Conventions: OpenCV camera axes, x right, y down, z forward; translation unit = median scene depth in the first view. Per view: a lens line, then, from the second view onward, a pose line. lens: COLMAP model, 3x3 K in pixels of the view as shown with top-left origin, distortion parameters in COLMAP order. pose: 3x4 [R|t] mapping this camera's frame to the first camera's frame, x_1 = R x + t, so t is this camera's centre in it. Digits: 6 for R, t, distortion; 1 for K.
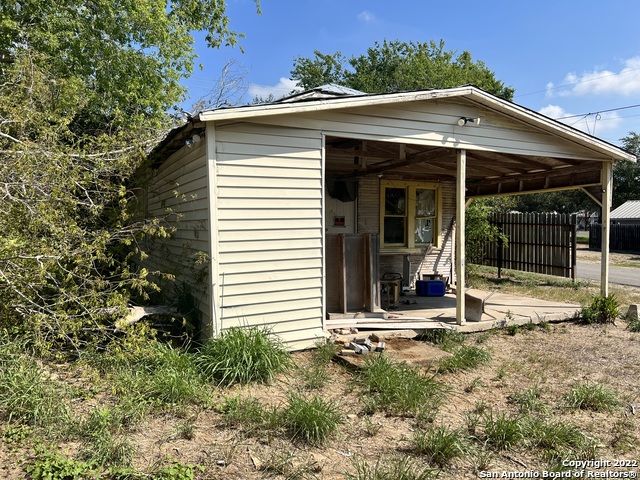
lens RADIAL K [[481.7, 0, 320.0], [0, 481.7, 240.0], [0, 0, 1]] dist [0.070786, -0.116849]
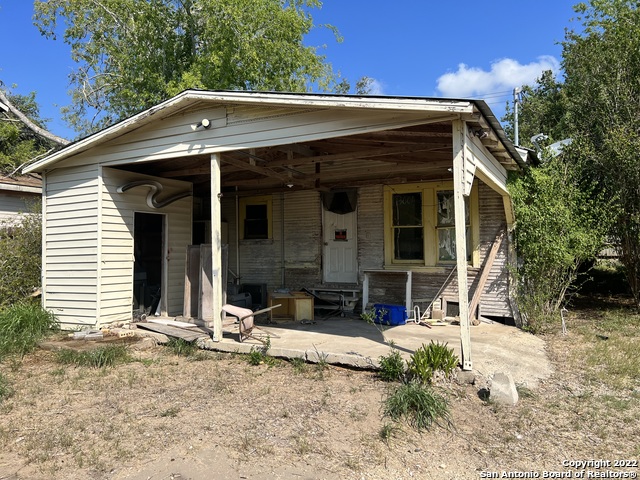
lens RADIAL K [[481.7, 0, 320.0], [0, 481.7, 240.0], [0, 0, 1]] dist [0.070786, -0.116849]
pose [[0.571150, -0.023882, -0.820499, 0.934041], [-0.019098, 0.998919, -0.042369, 0.014064], [0.820624, 0.039869, 0.570076, 0.503372]]
